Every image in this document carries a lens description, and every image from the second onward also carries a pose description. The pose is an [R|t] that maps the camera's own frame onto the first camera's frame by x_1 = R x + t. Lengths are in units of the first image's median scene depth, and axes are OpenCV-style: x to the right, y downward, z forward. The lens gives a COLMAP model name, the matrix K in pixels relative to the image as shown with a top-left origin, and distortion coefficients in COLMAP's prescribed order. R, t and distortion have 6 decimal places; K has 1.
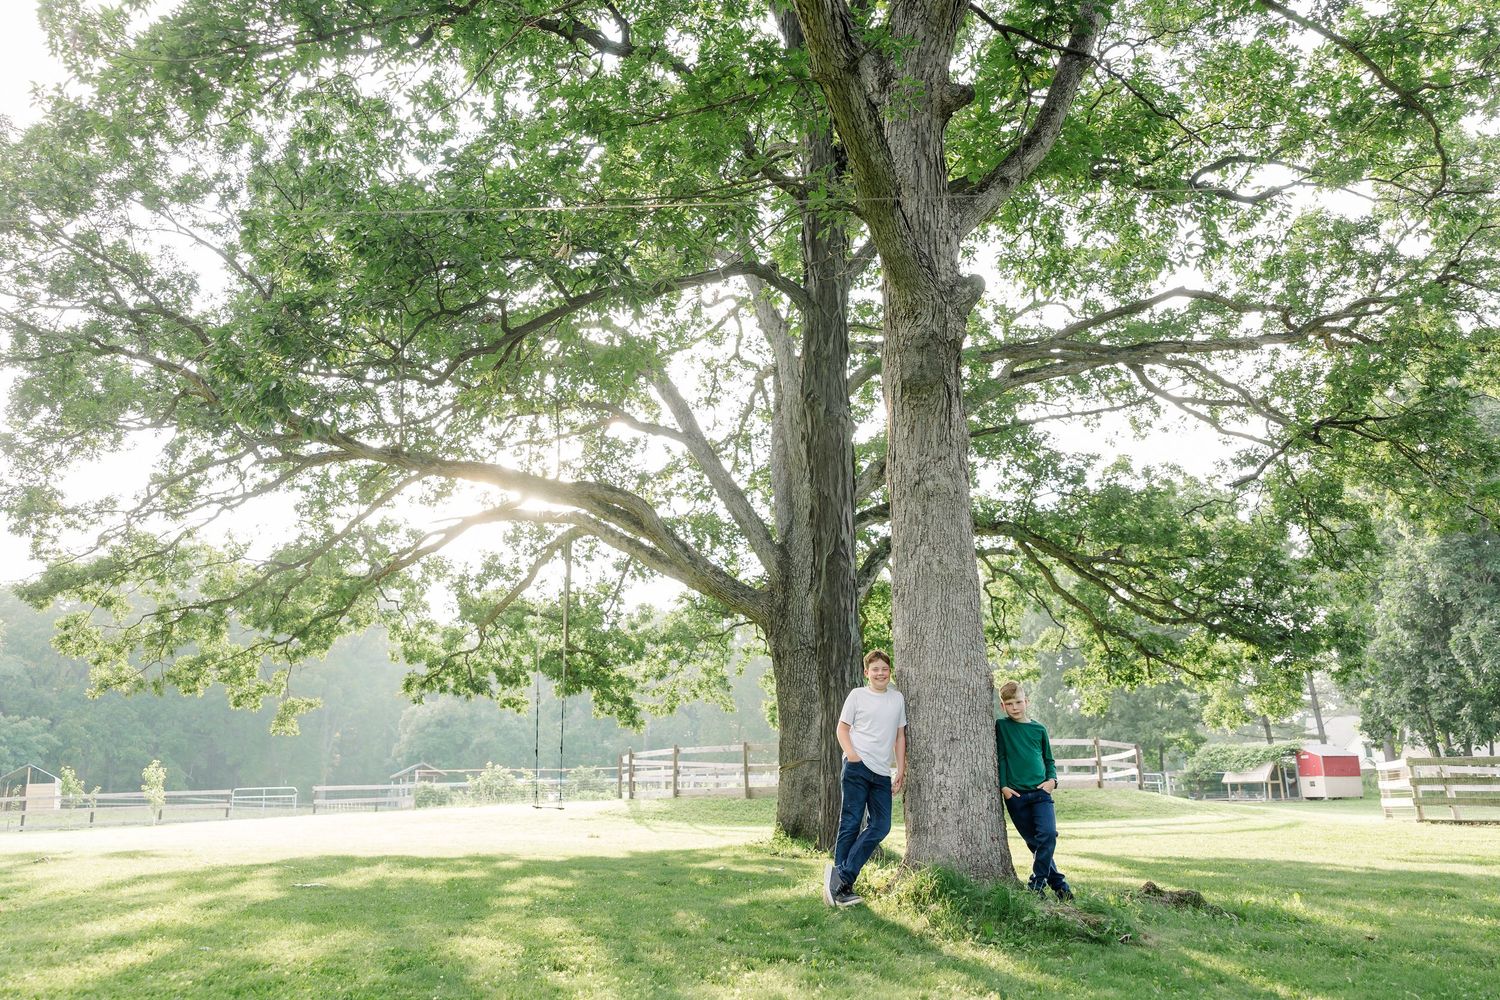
lens RADIAL K [[1162.8, 0, 747.2], [0, 1162.8, 452.9], [0, 0, 1]] dist [0.003419, -0.038542]
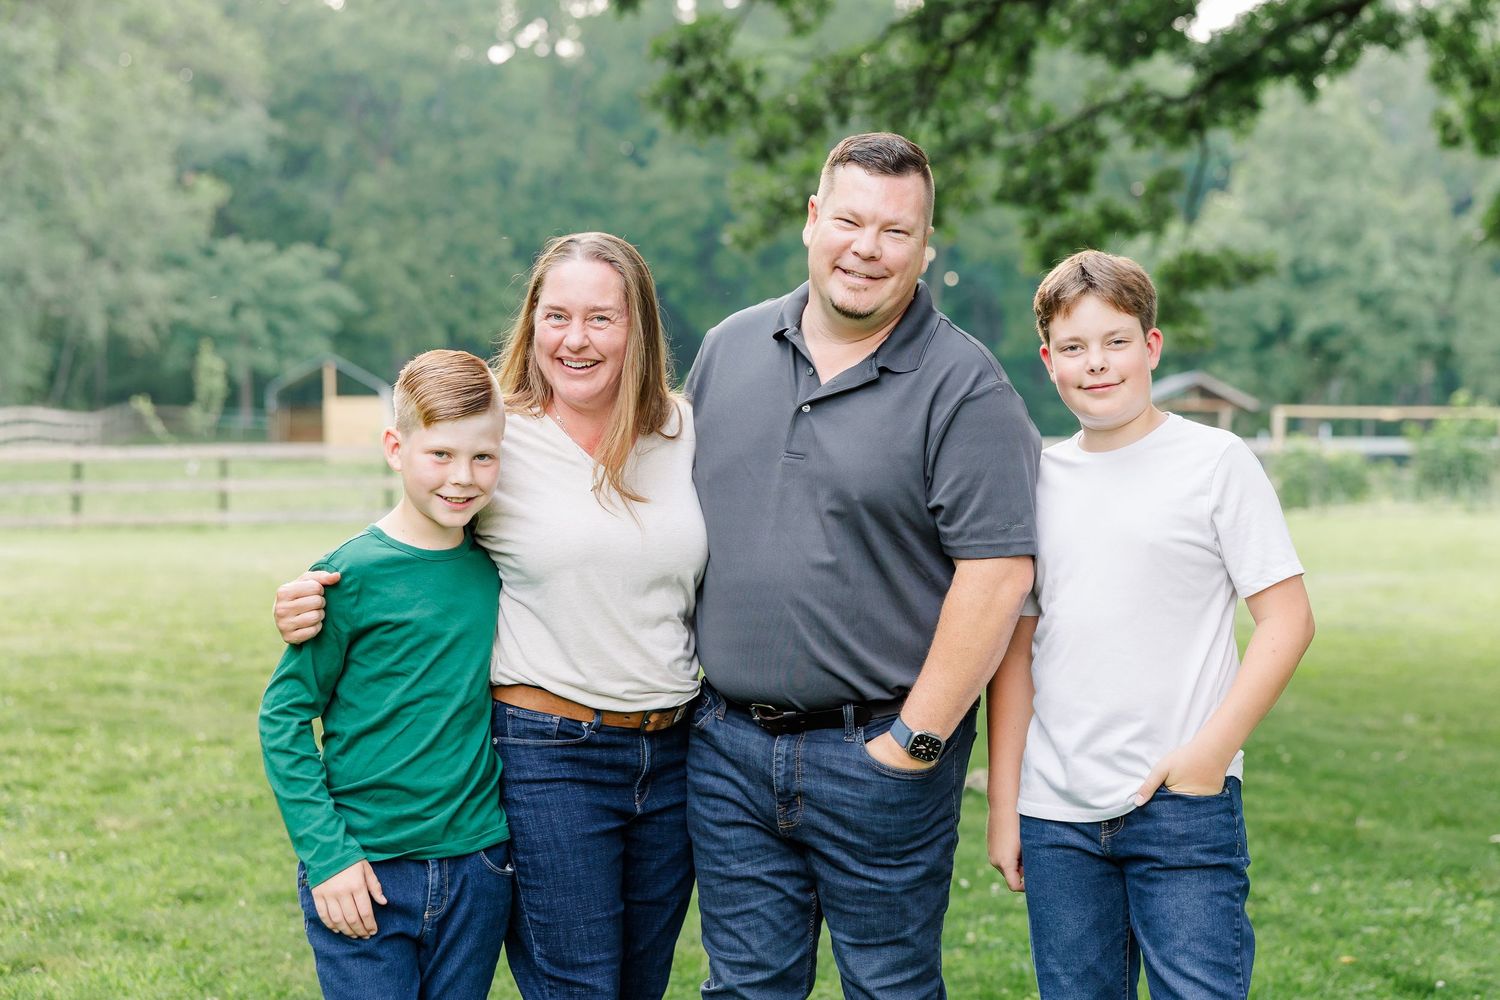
lens RADIAL K [[2900.8, 0, 851.6], [0, 2900.8, 437.7], [0, 0, 1]] dist [0.008990, 0.130570]
pose [[0.946058, 0.037866, -0.321777, -0.189729], [0.054952, 0.960005, 0.274537, 0.014807], [0.319303, -0.277410, 0.906140, 0.130958]]
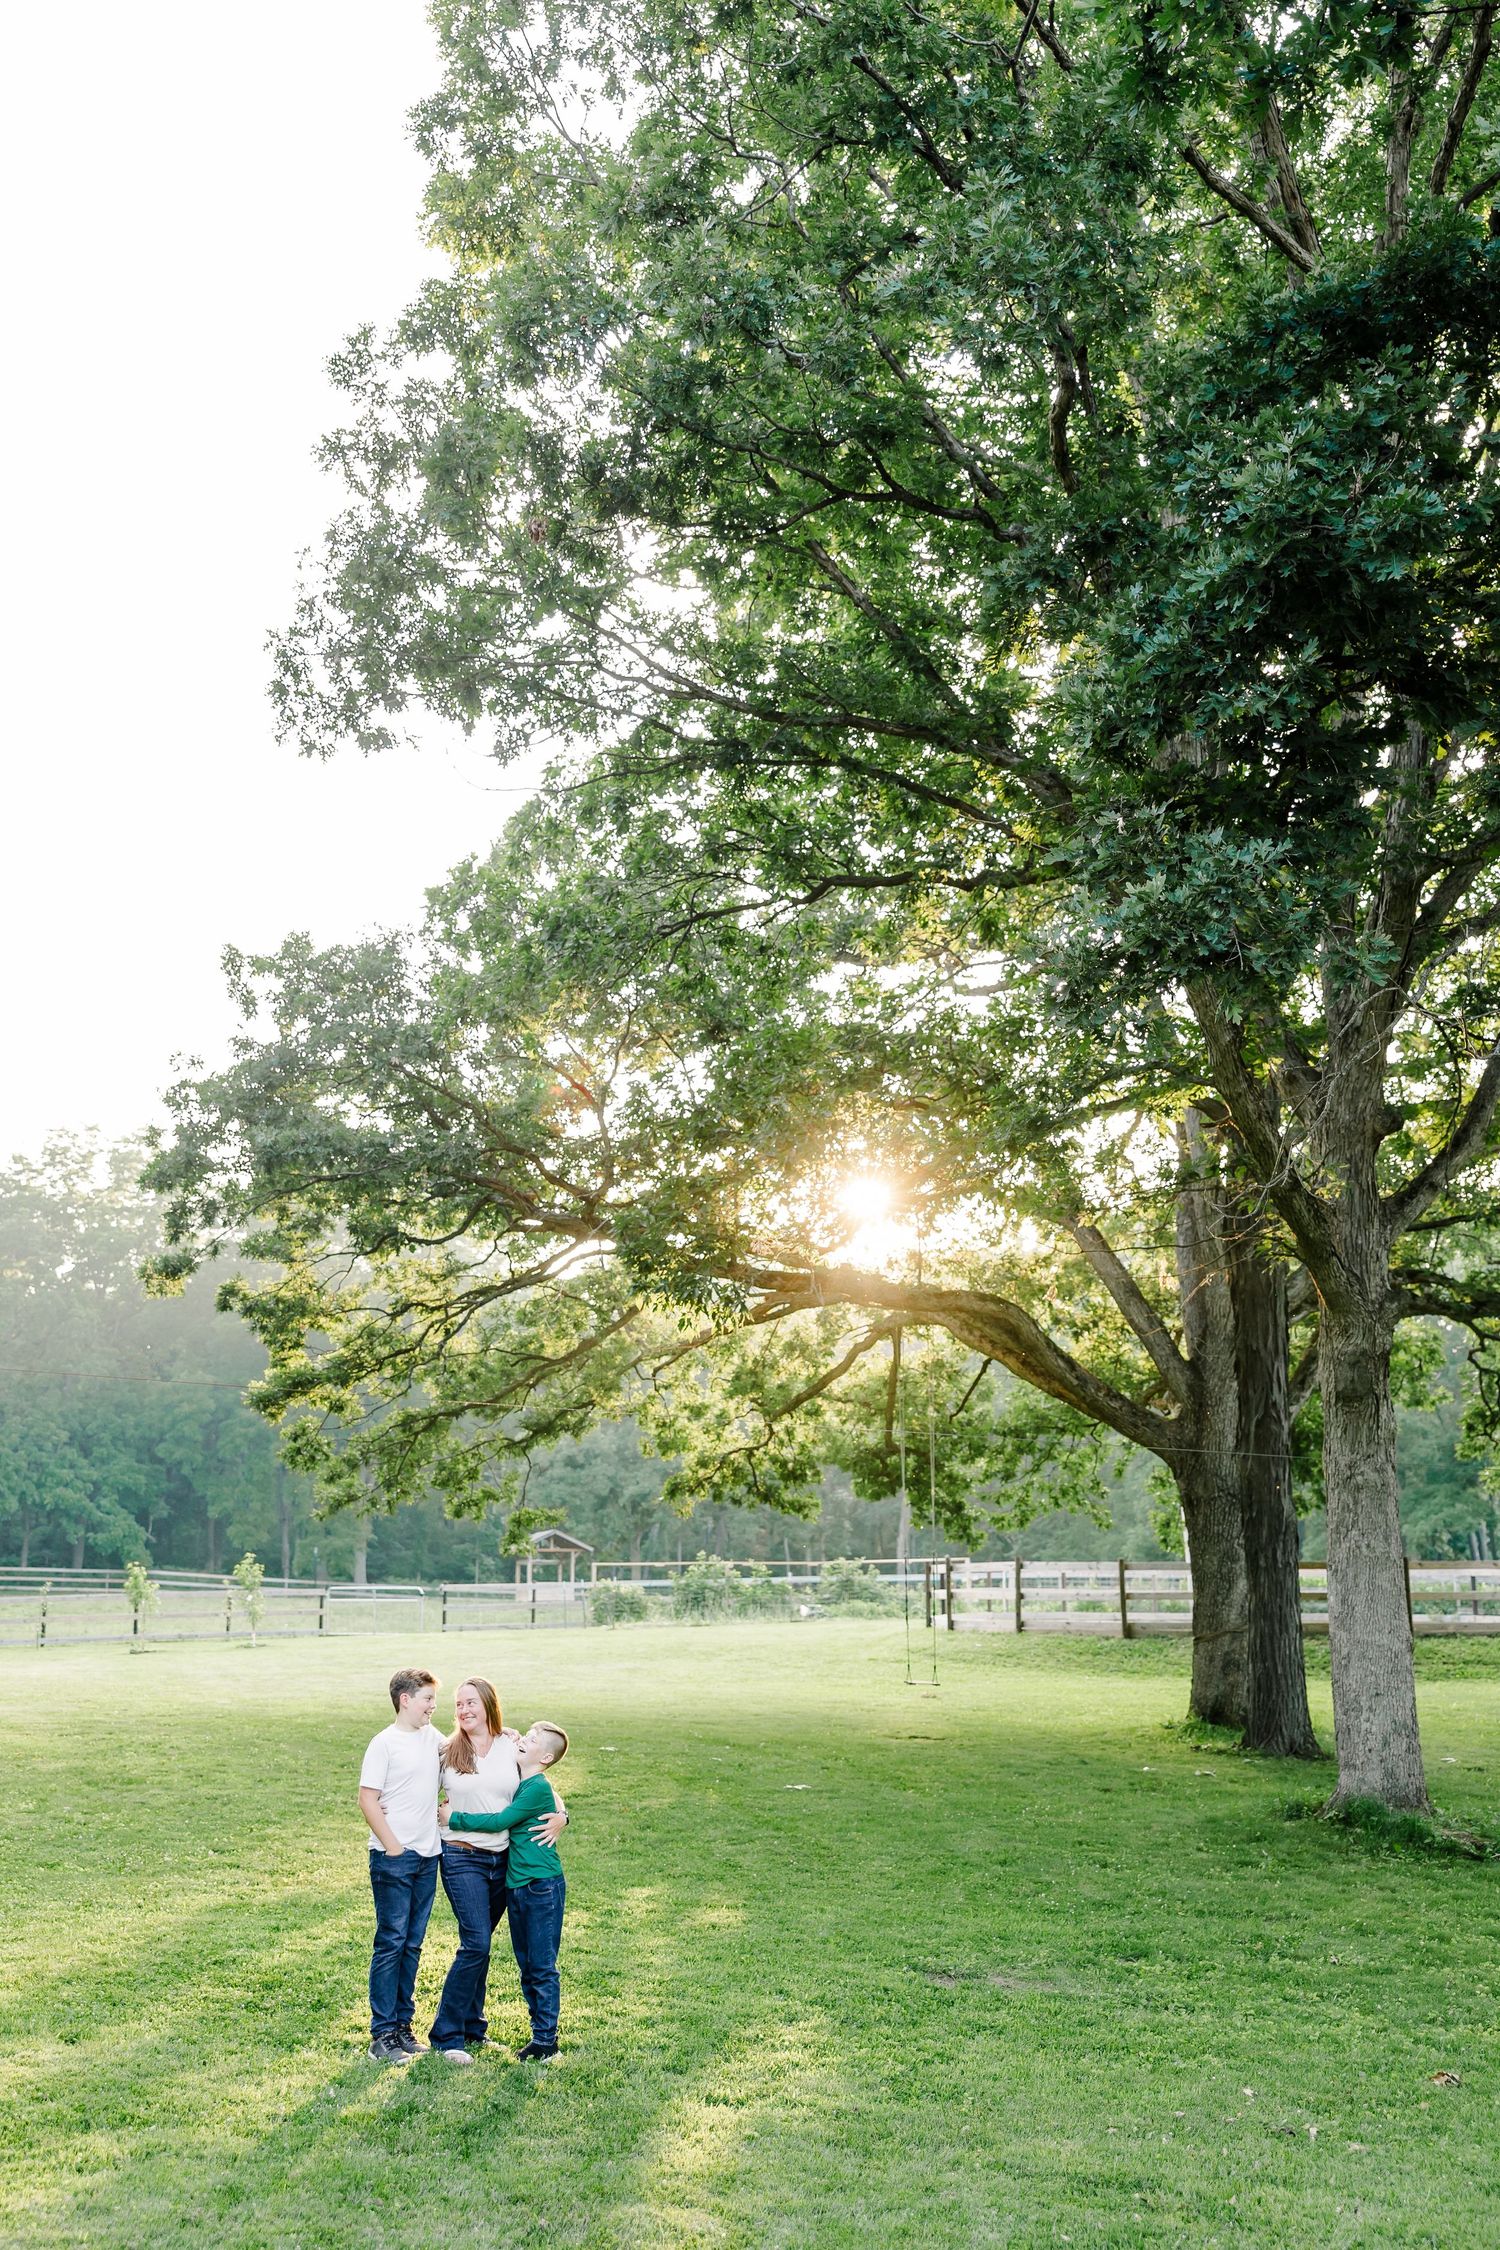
lens RADIAL K [[2302.0, 0, 689.9], [0, 2302.0, 1128.7], [0, 0, 1]] dist [-0.016553, 0.001492]
pose [[0.987082, -0.009928, -0.159910, -0.040298], [0.026583, 0.994393, 0.102351, -0.176030], [0.157998, -0.105280, 0.981811, -0.410110]]
